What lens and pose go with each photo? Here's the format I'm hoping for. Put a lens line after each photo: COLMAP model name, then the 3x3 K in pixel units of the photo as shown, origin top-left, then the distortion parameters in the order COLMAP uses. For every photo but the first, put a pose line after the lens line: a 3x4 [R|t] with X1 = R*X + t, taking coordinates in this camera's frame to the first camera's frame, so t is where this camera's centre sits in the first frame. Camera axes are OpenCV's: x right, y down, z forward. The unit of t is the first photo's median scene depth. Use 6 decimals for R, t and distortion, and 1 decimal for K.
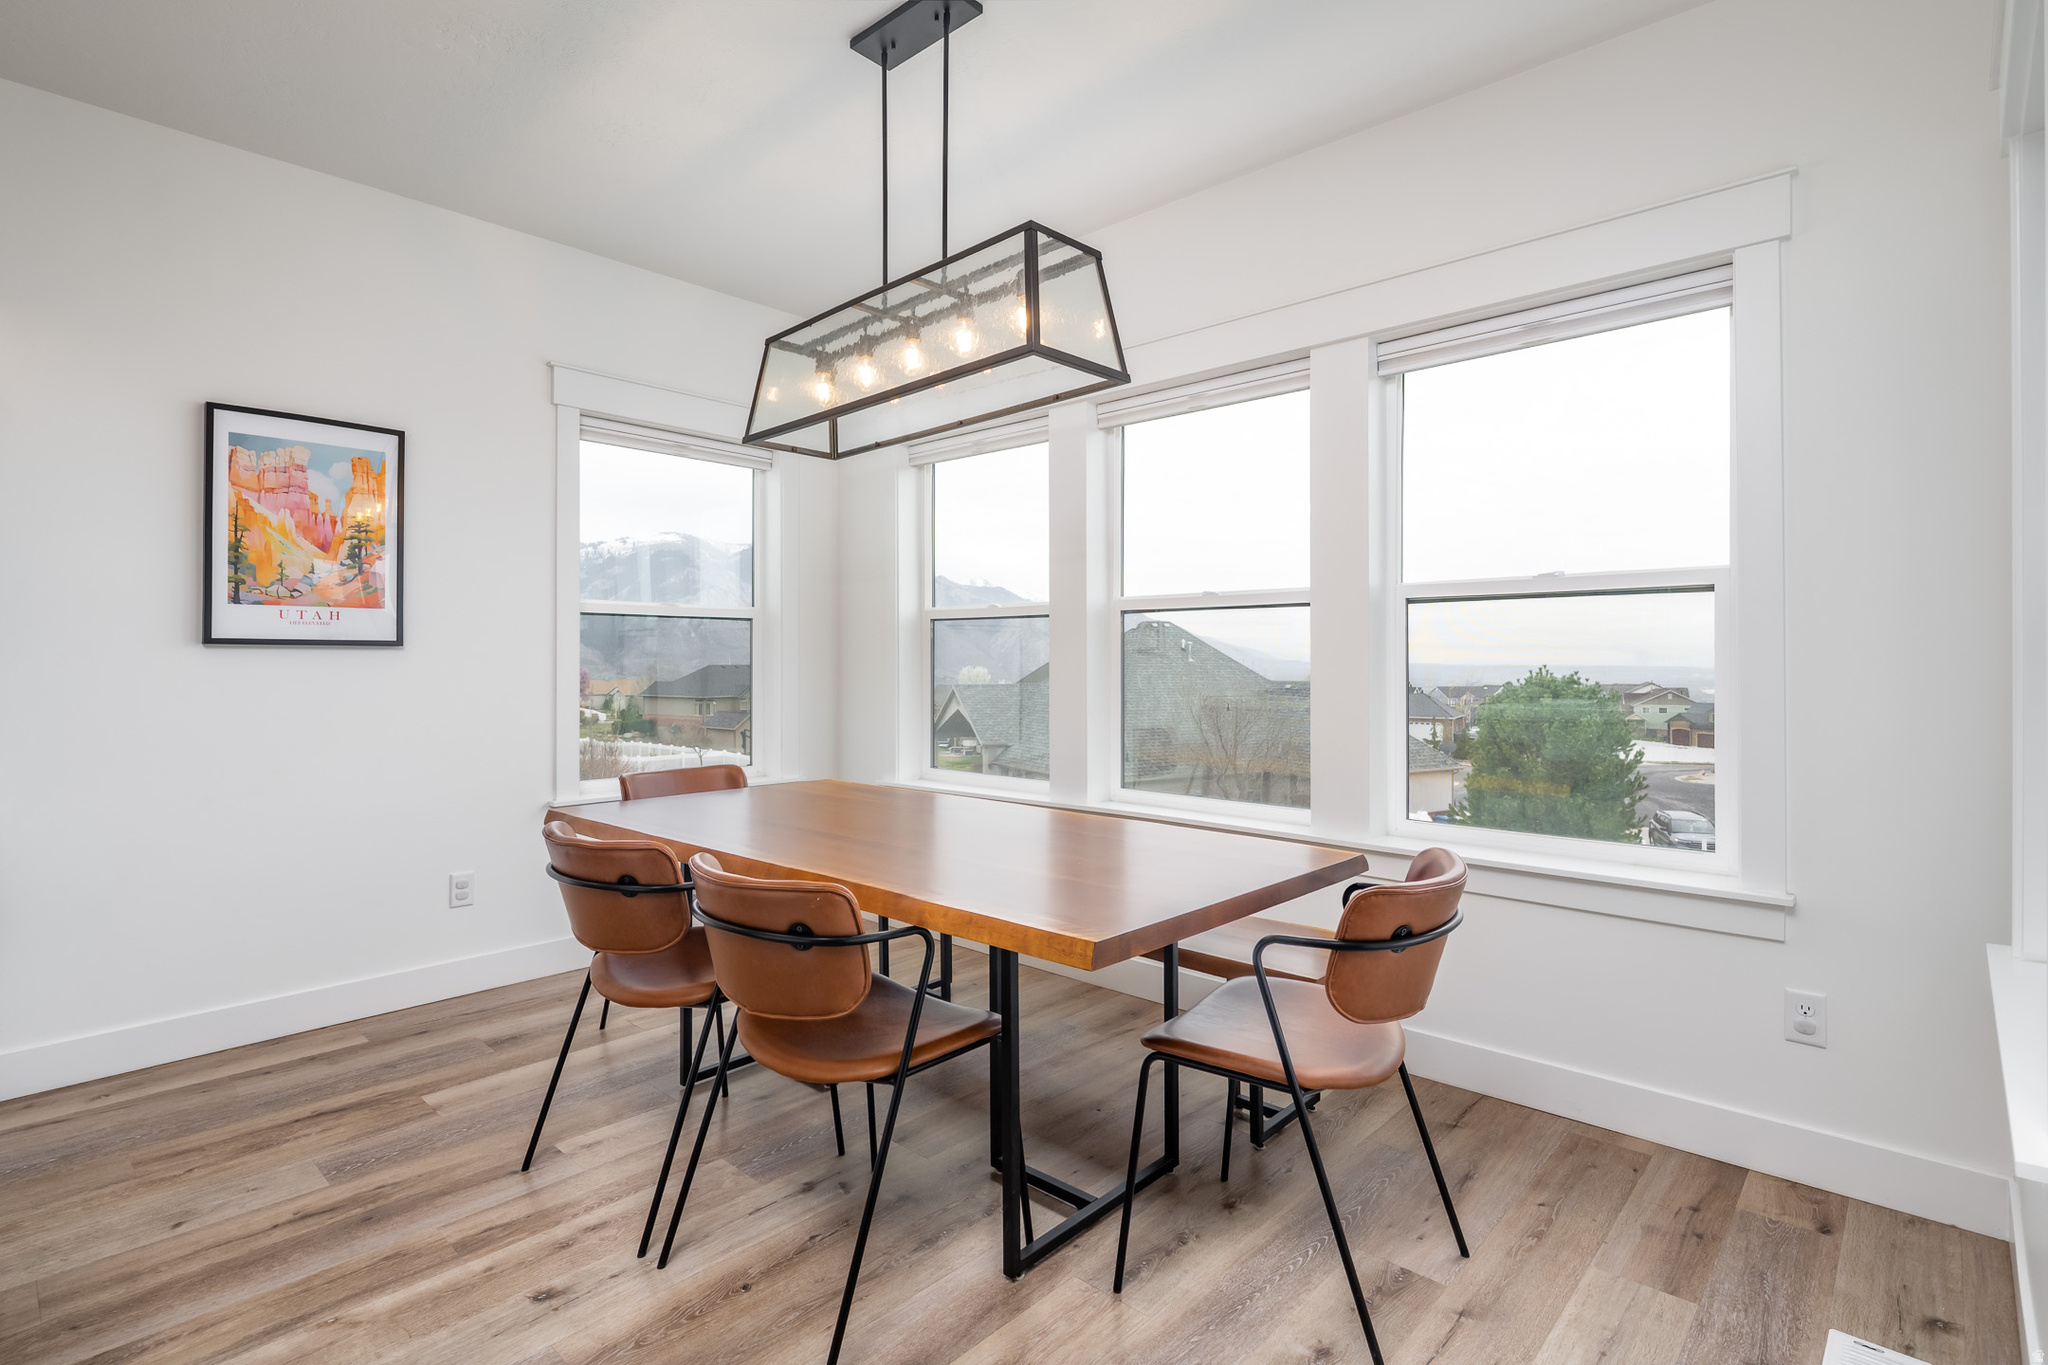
lens RADIAL K [[990.6, 0, 1026.5], [0, 990.6, 663.4], [0, 0, 1]] dist [-0.002775, -0.001111]
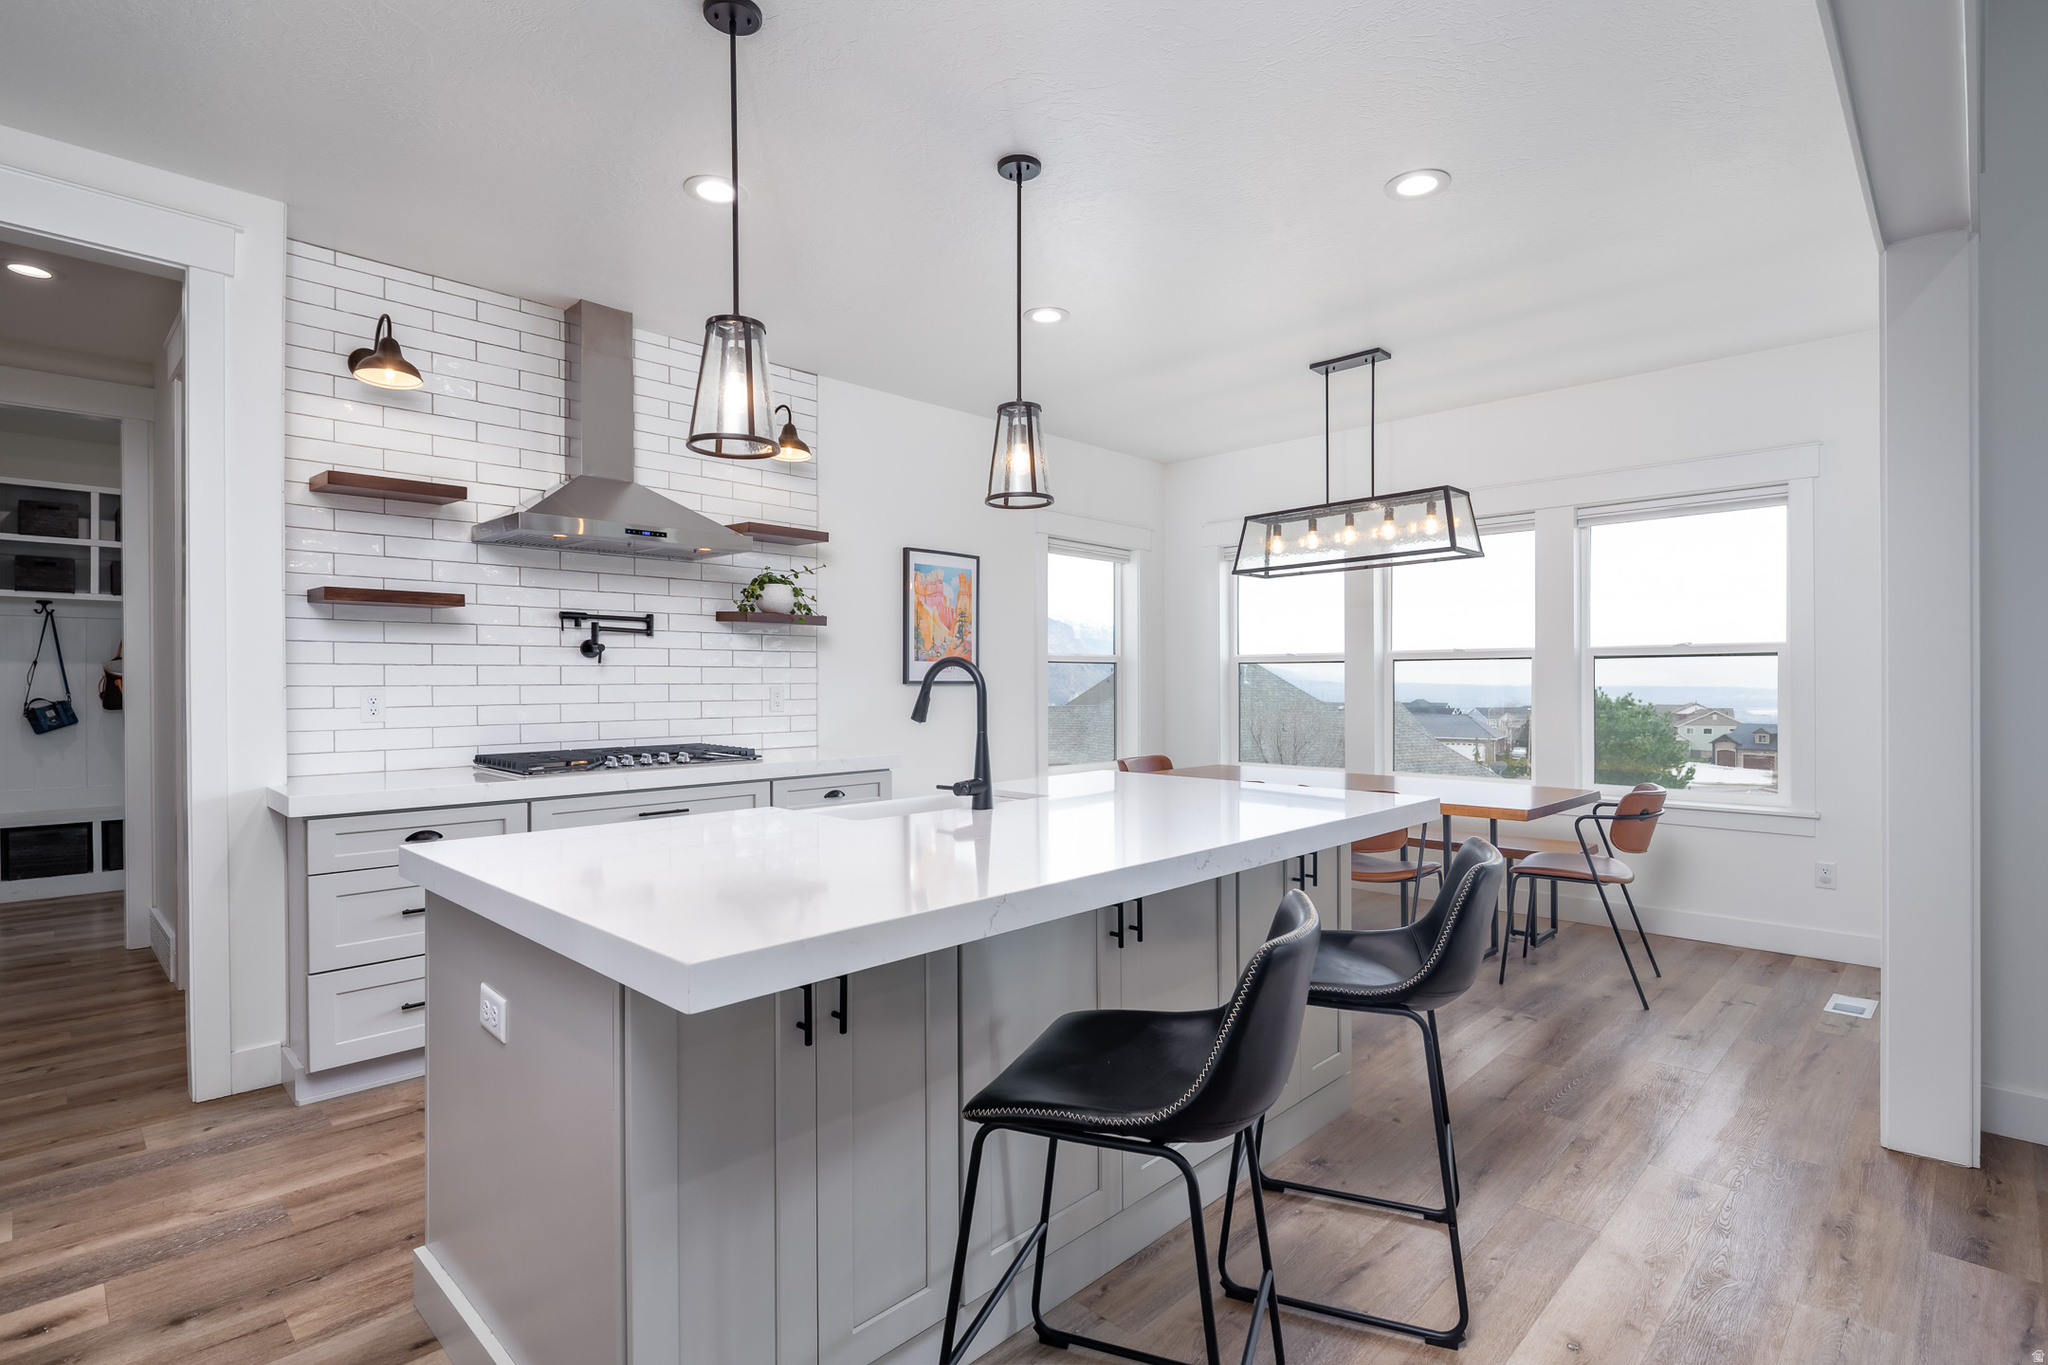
lens RADIAL K [[990.6, 0, 1026.8], [0, 990.6, 689.4], [0, 0, 1]] dist [-0.002775, -0.001111]
pose [[0.999531, -0.002033, -0.030556, -0.657163], [0.002169, 0.999988, 0.004409, -0.020546], [0.030547, -0.004474, 0.999523, -0.900436]]
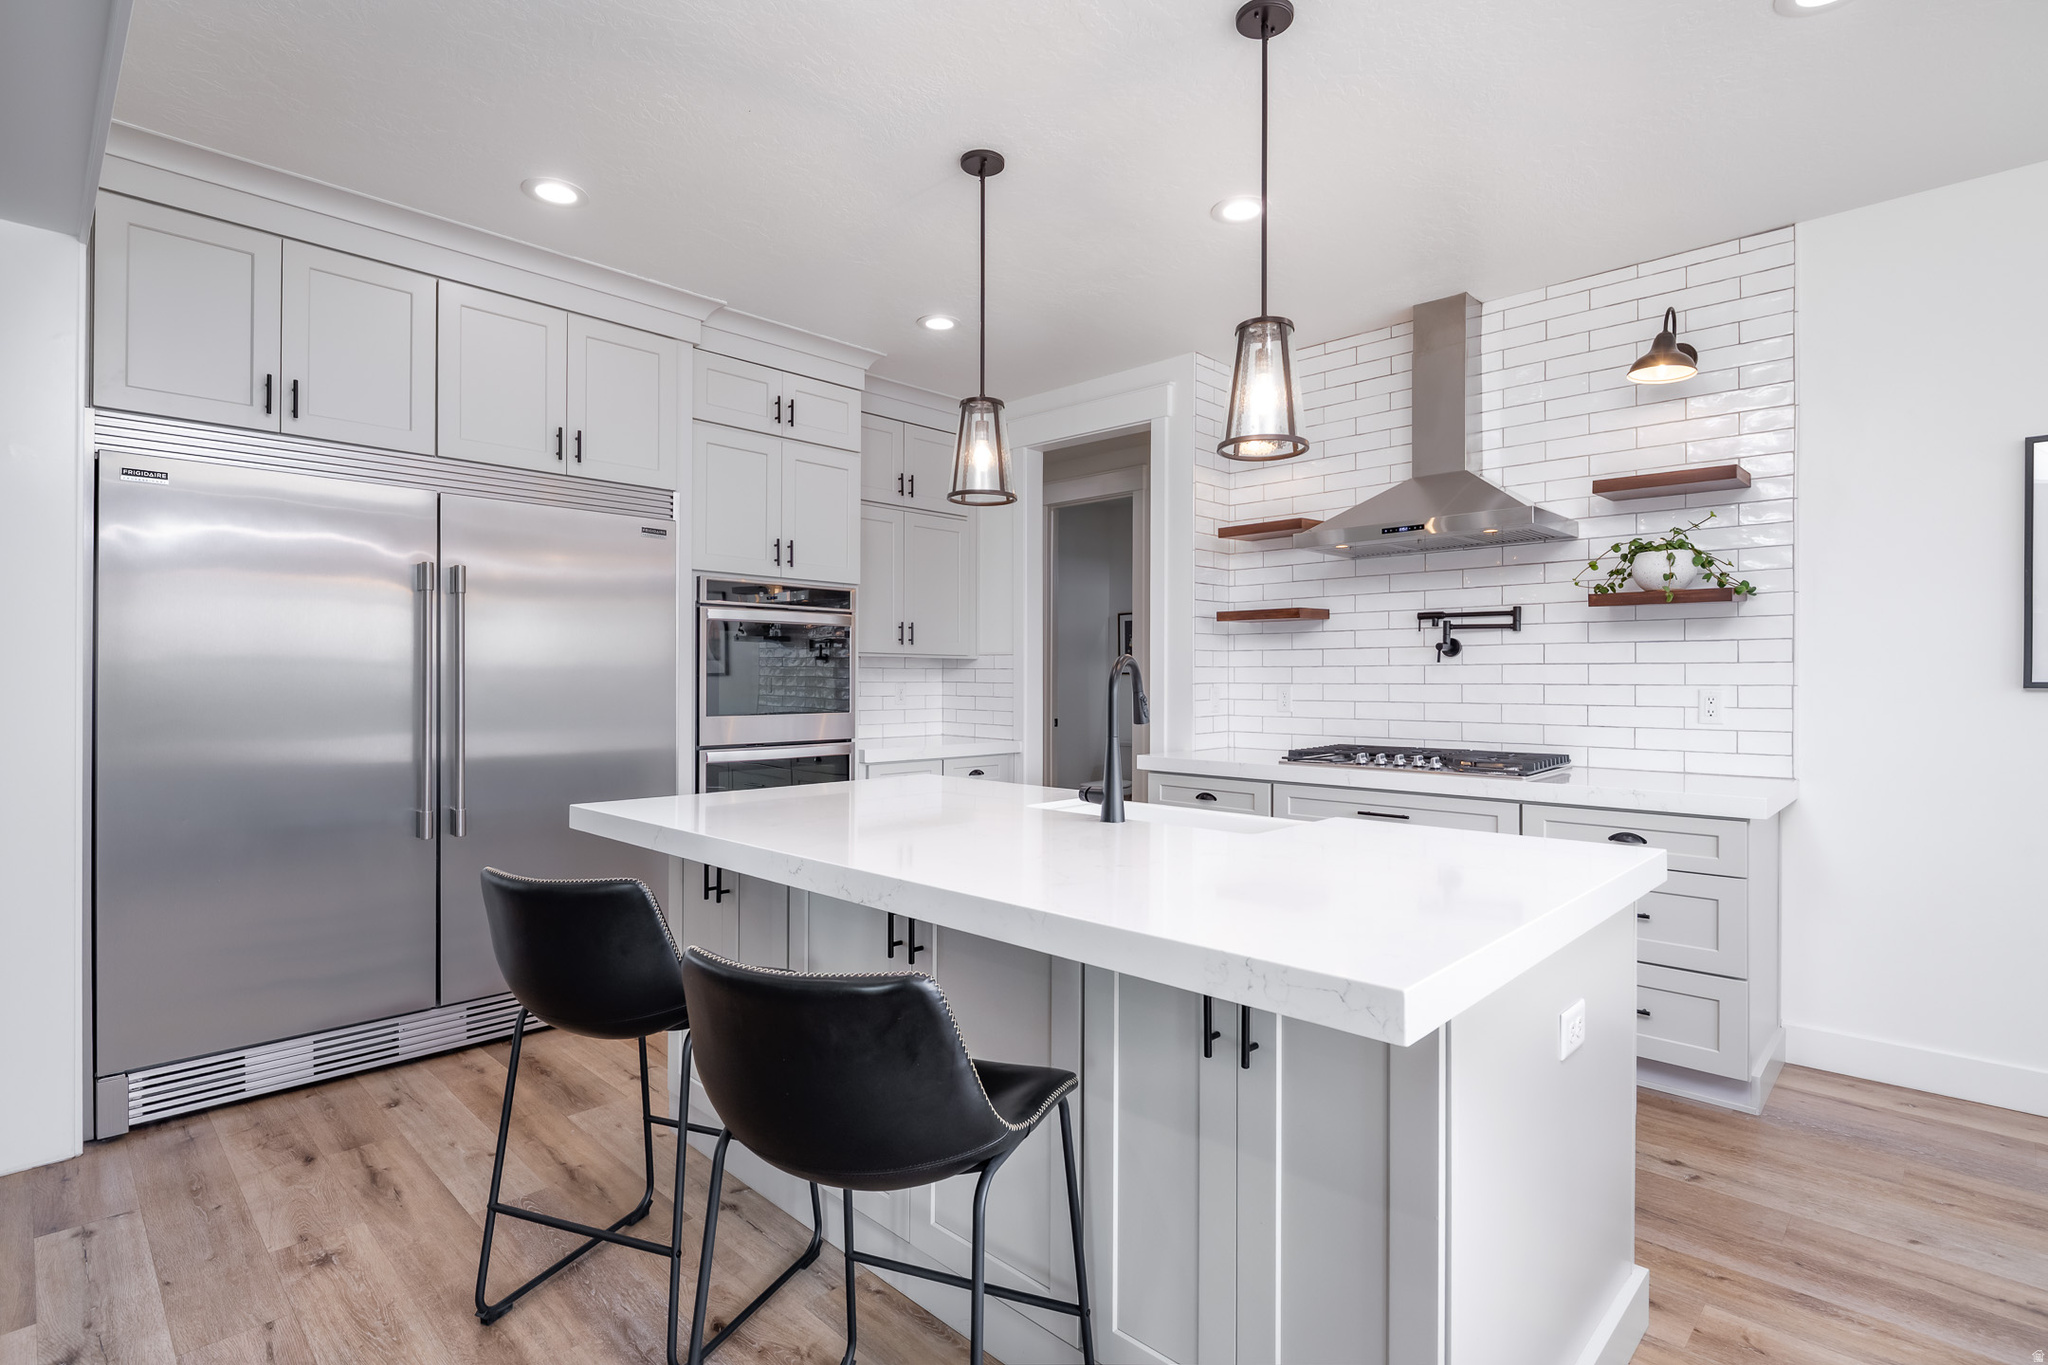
lens RADIAL K [[990.6, 0, 1022.1], [0, 990.6, 673.9], [0, 0, 1]] dist [-0.002775, -0.001111]
pose [[-0.030051, -0.004771, -0.999537, 0.193823], [-0.004716, 0.999978, -0.004631, -0.028265], [0.999537, 0.004575, -0.030073, 0.055109]]
